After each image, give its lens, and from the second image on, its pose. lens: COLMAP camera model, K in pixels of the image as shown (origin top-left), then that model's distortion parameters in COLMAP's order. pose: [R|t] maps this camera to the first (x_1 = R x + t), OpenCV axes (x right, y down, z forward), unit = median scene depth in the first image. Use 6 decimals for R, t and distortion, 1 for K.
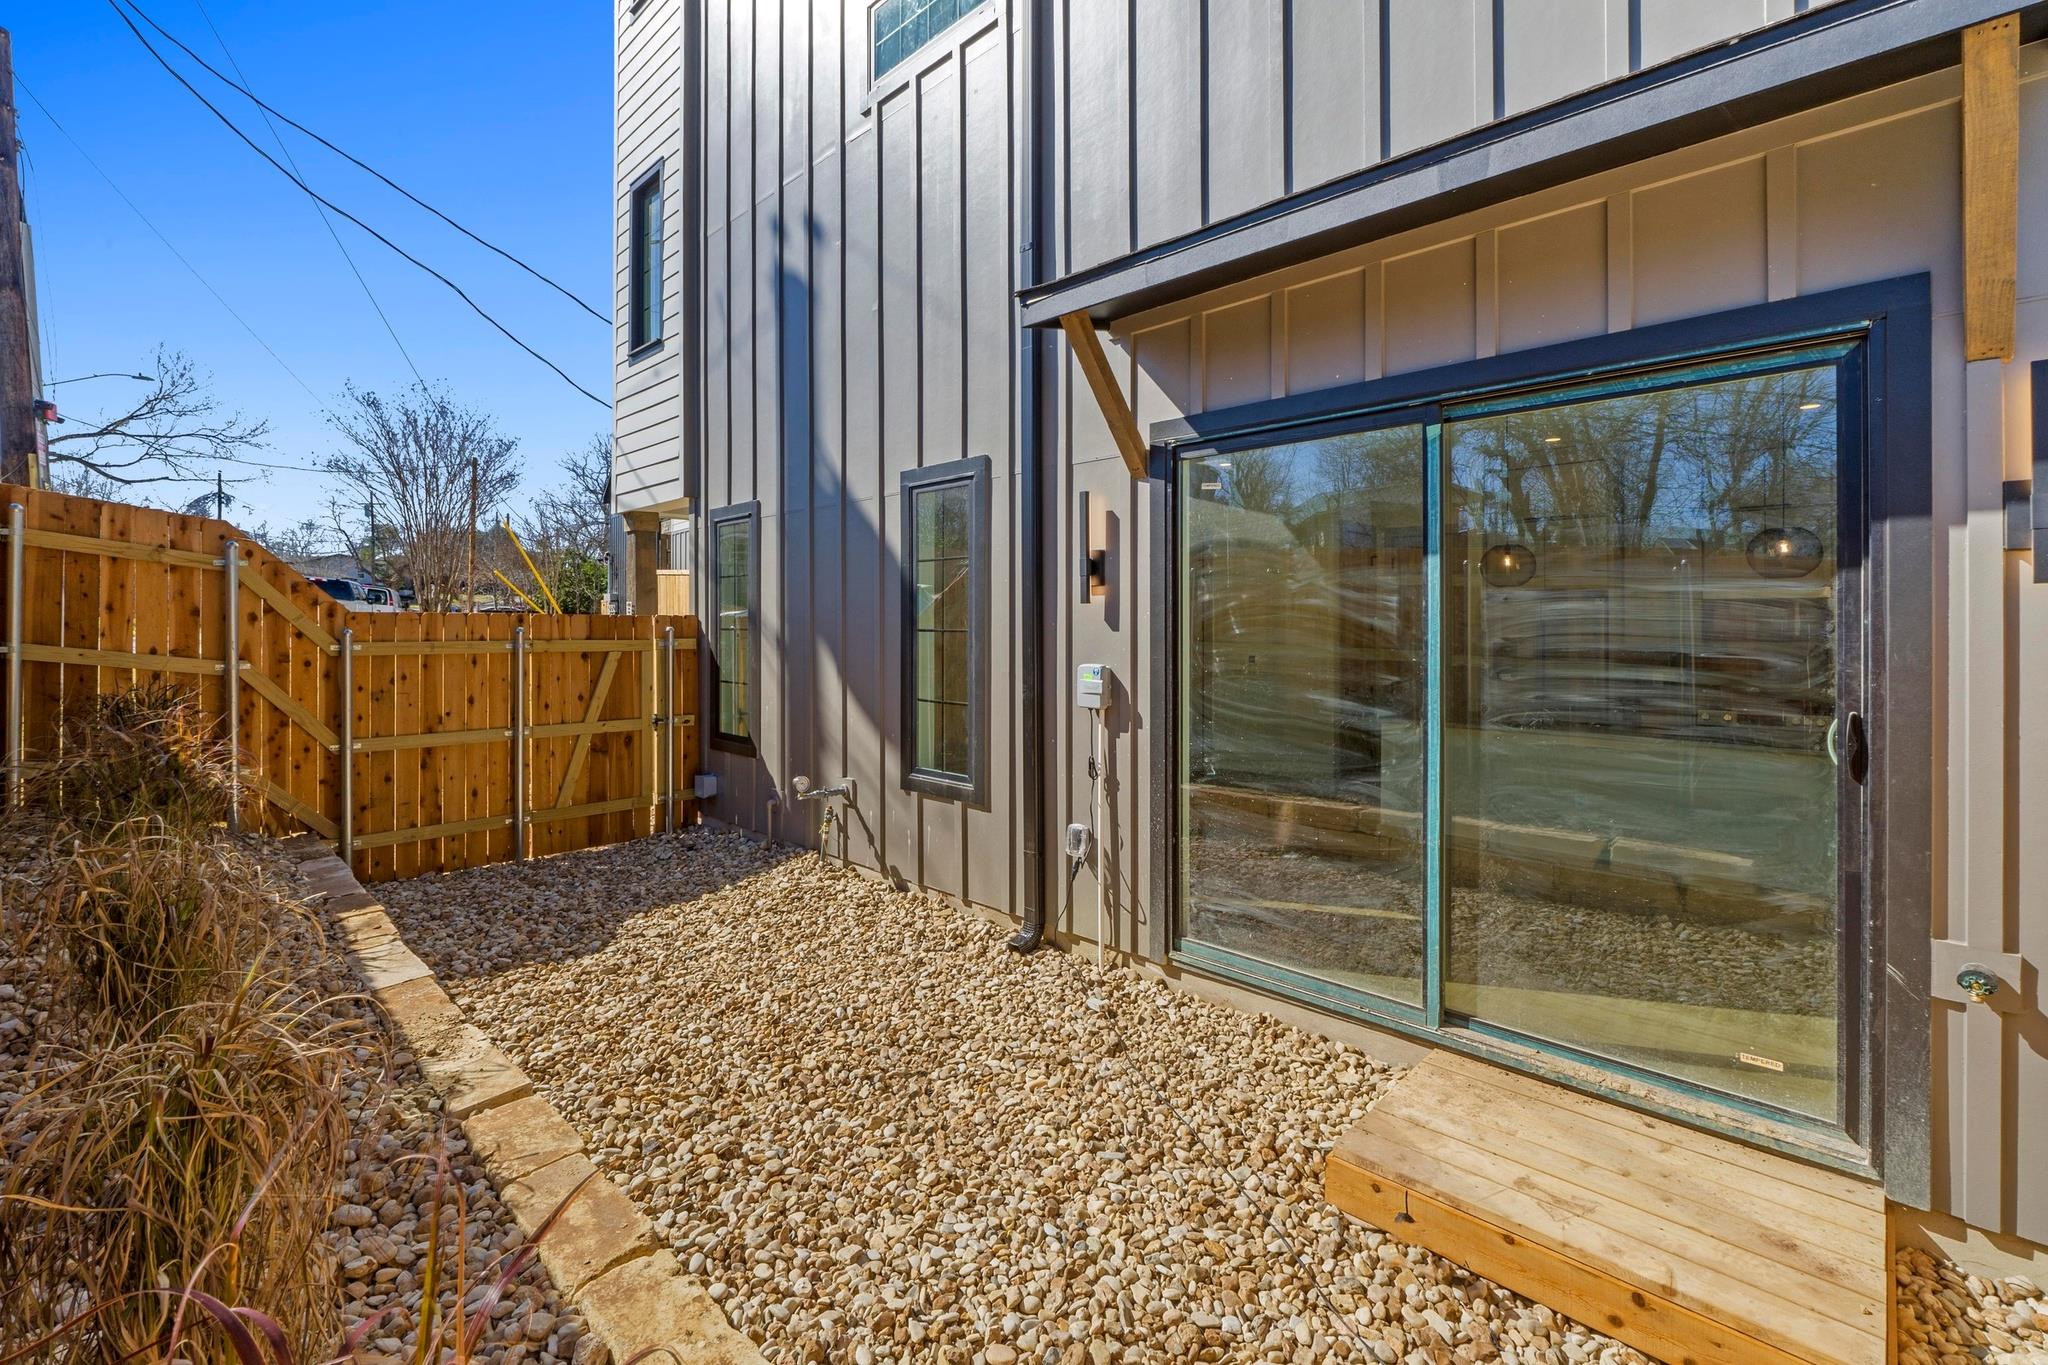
lens RADIAL K [[853.3, 0, 1015.9], [0, 853.3, 629.4], [0, 0, 1]] dist [-0.000697, 0.000018]
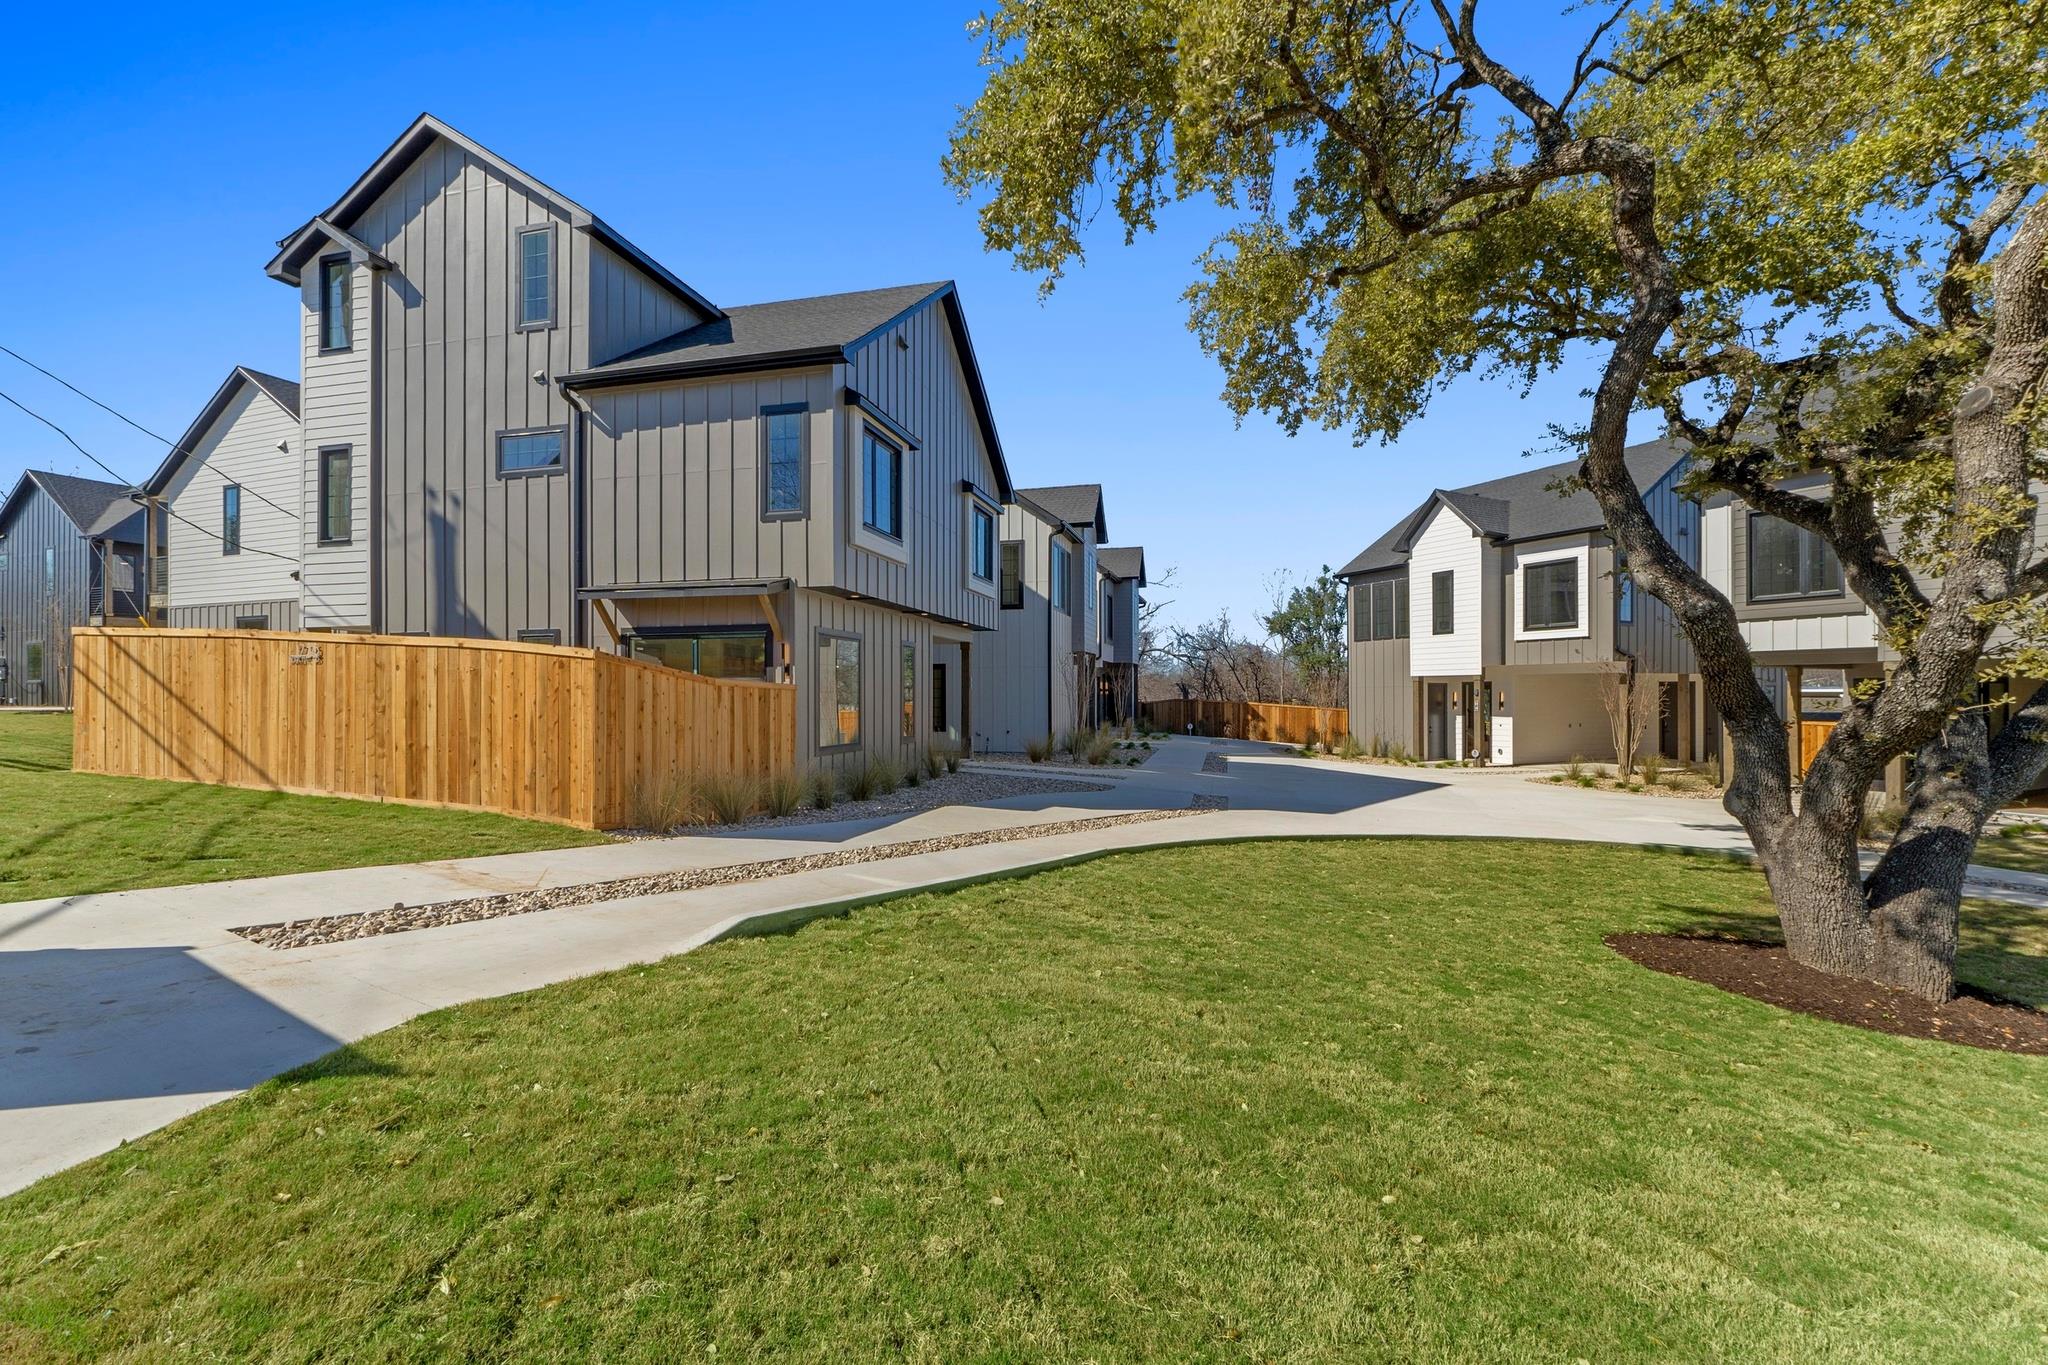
lens RADIAL K [[853.3, 0, 1019.7], [0, 853.3, 682.8], [0, 0, 1]] dist [-0.000697, 0.000018]
pose [[0.860127, 0.002510, 0.510074, -0.129666], [-0.000048, 0.999988, -0.004841, -0.014200], [-0.510080, 0.004140, 0.860117, -1.750594]]
